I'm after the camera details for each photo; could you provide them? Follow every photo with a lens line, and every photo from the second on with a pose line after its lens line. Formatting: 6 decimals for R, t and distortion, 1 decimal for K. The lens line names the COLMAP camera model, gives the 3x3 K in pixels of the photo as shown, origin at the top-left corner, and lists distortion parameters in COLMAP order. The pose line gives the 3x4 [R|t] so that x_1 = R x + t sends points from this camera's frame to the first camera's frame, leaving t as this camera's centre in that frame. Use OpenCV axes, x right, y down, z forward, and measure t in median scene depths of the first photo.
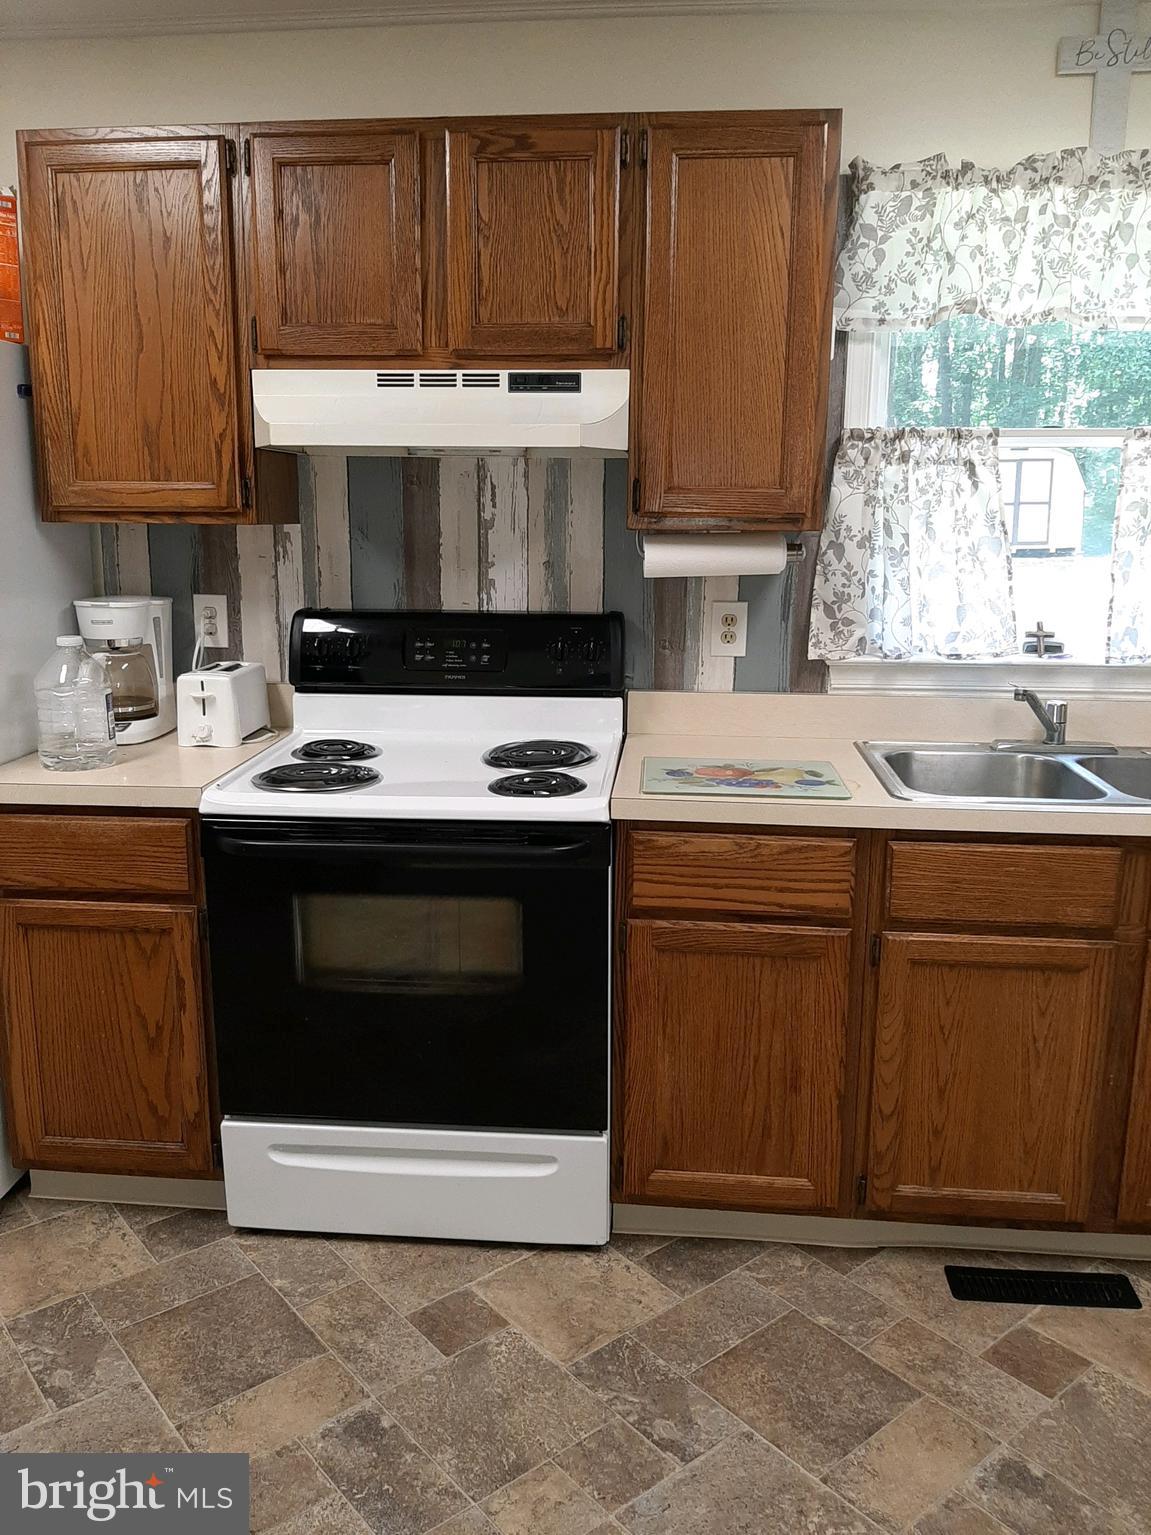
lens RADIAL K [[1188.6, 0, 548.2], [0, 1188.6, 758.9], [0, 0, 1]] dist [0.036279, -0.089878]
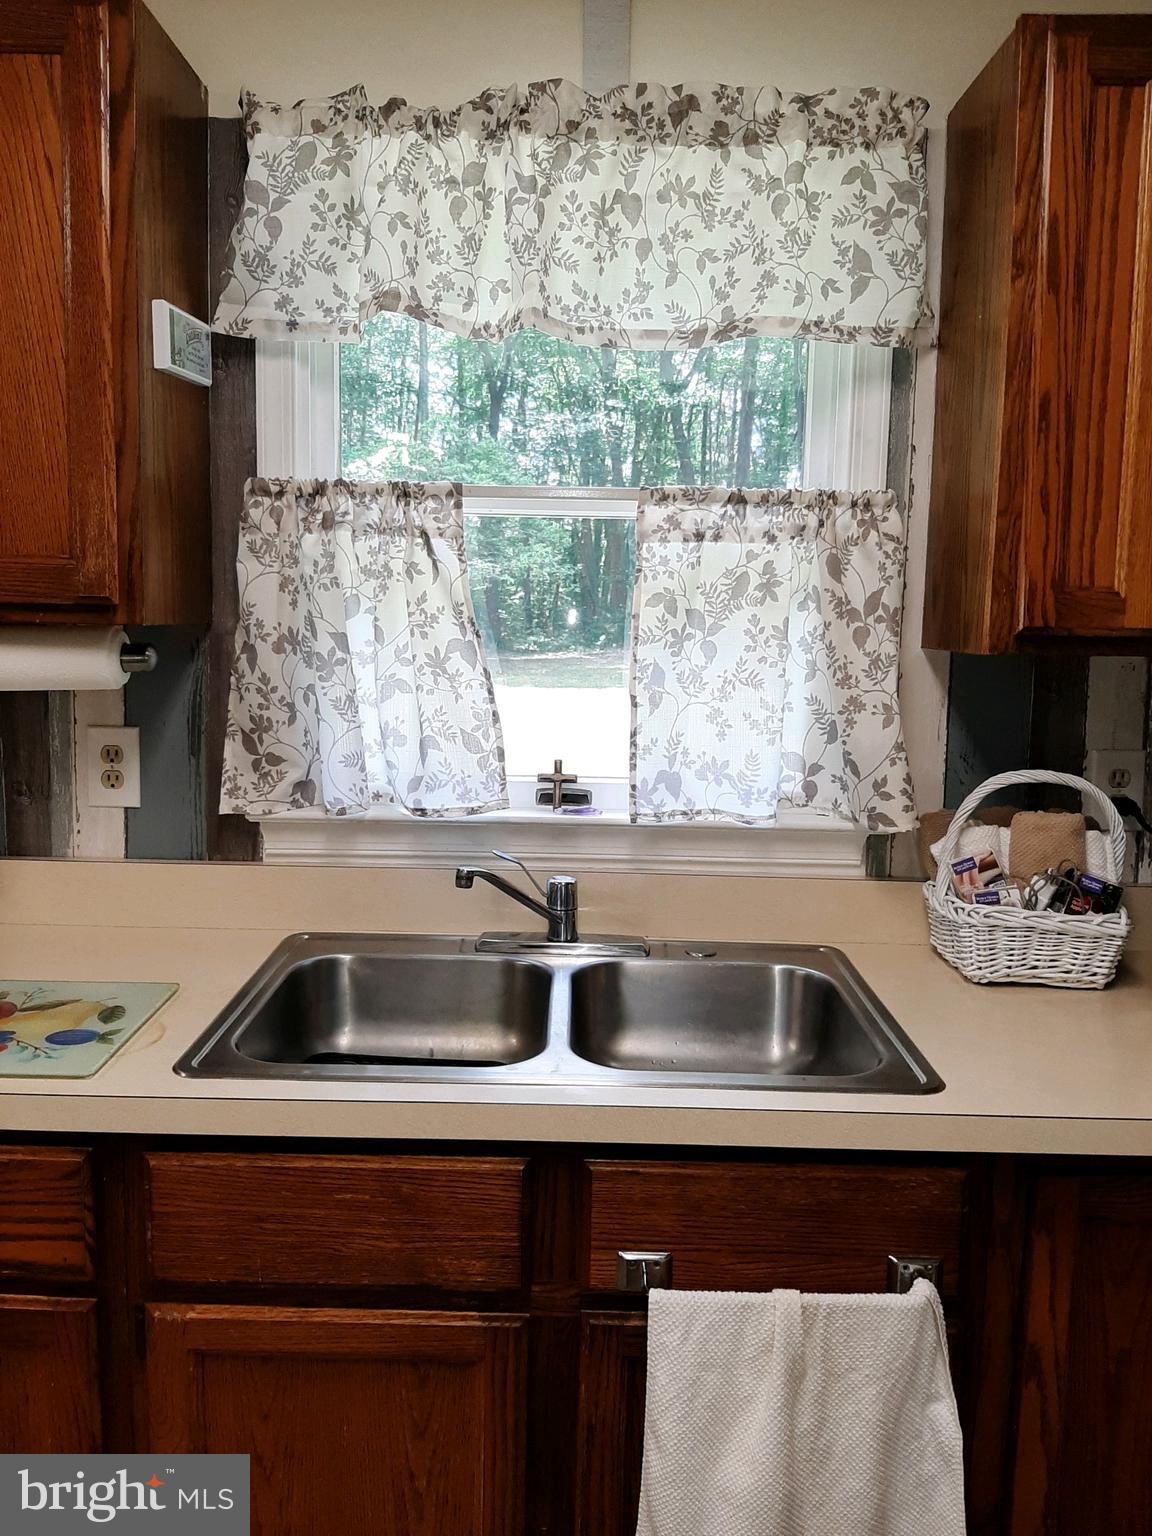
lens RADIAL K [[1189.4, 0, 561.2], [0, 1189.4, 757.9], [0, 0, 1]] dist [0.036279, -0.089878]
pose [[0.994870, 0.005263, 0.101021, 0.387554], [0.002474, 0.997081, -0.076309, -0.071092], [-0.101128, 0.076168, 0.991953, 0.344835]]
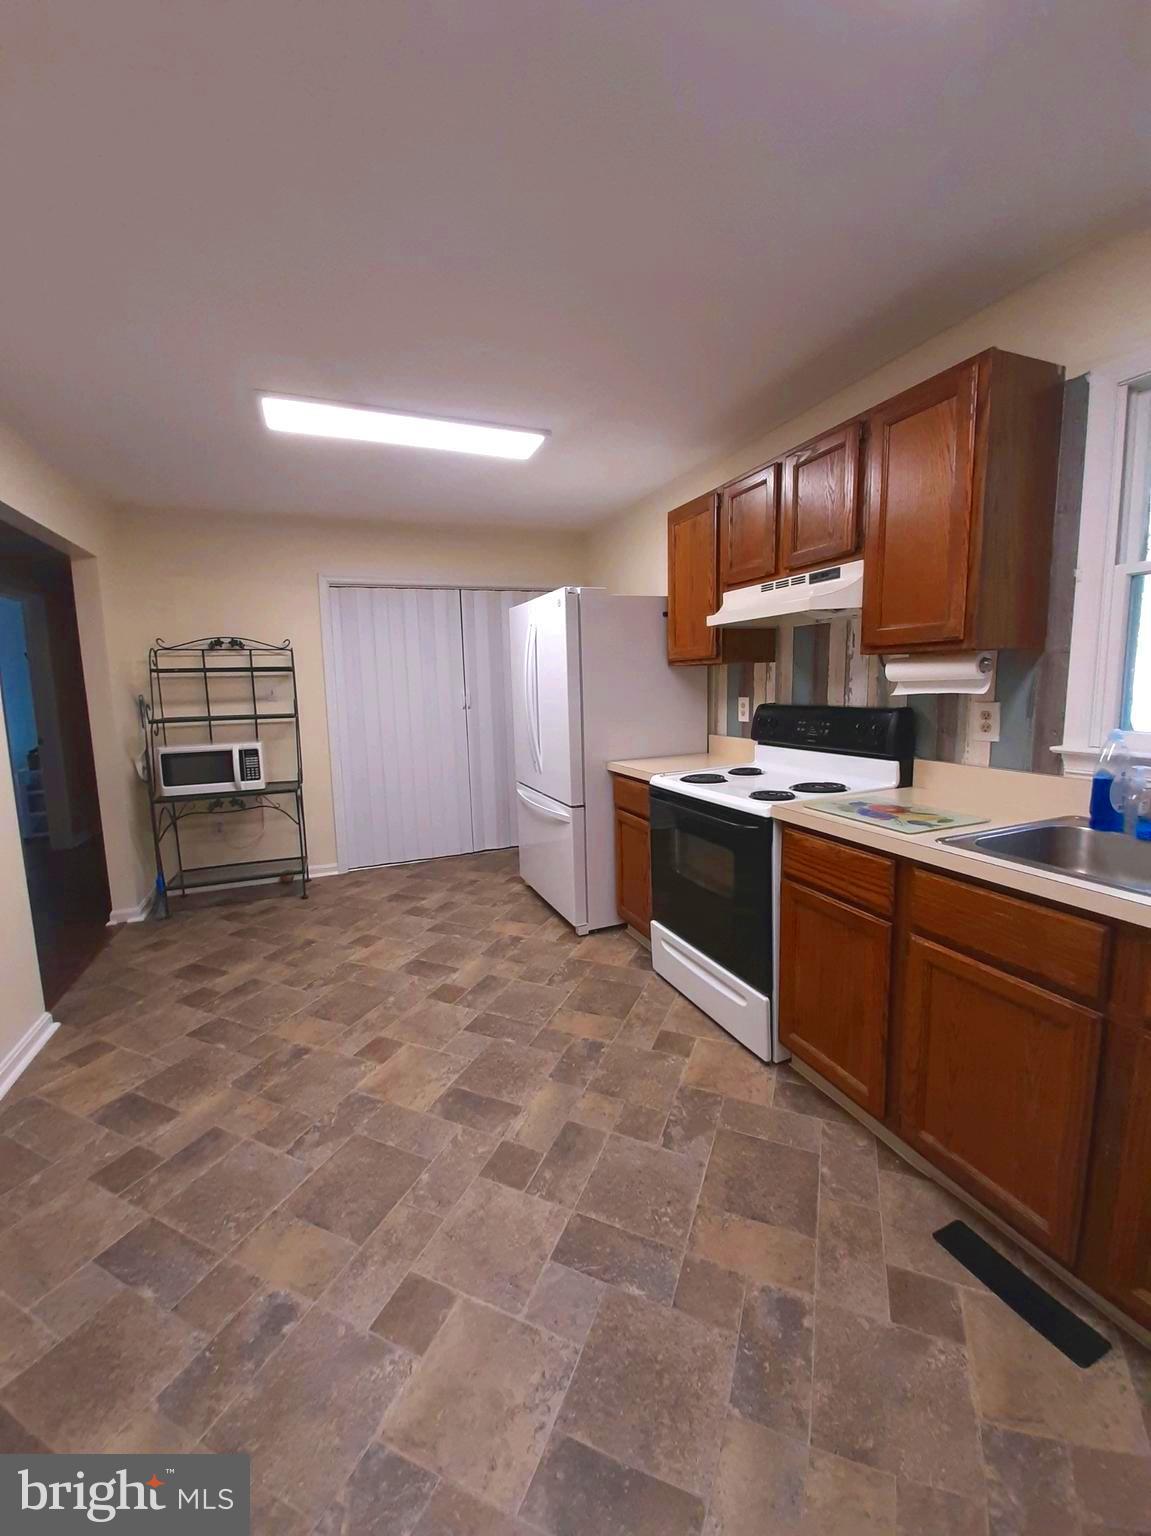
lens RADIAL K [[591.2, 0, 570.4], [0, 591.2, 759.6], [0, 0, 1]] dist [-0.010147, -0.000949]
pose [[0.460803, 0.098691, -0.881998, 0.625261], [-0.149298, 0.988255, 0.032580, -0.016047], [0.874855, 0.116667, 0.470126, 0.282787]]
